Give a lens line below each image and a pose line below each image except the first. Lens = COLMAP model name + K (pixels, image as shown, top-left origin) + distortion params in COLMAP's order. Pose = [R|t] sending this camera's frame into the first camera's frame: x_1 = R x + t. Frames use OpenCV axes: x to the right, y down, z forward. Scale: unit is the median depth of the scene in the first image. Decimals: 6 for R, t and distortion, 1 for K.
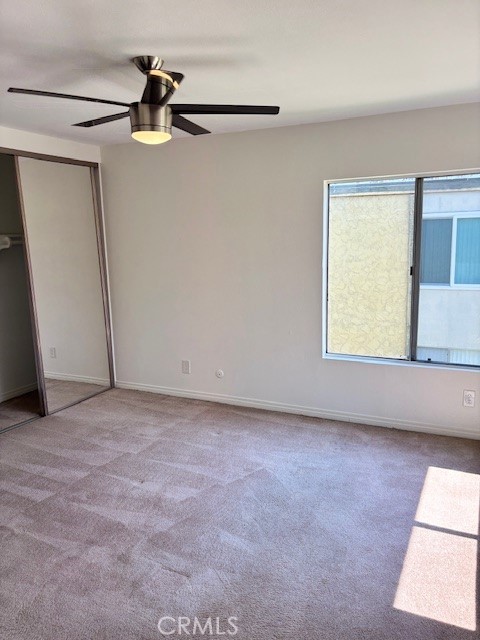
lens RADIAL K [[486.5, 0, 240.0], [0, 486.5, 320.0], [0, 0, 1]] dist [0.013280, 0.007505]
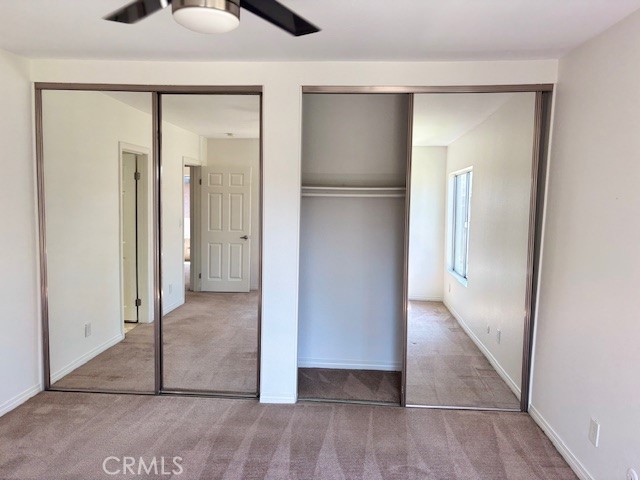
lens RADIAL K [[486.5, 0, 320.0], [0, 486.5, 240.0], [0, 0, 1]] dist [0.013280, 0.007505]
pose [[0.418386, 0.115613, -0.900881, 0.236619], [-0.194601, 0.980243, 0.035421, -0.073196], [0.887177, 0.160493, 0.432619, 0.493230]]
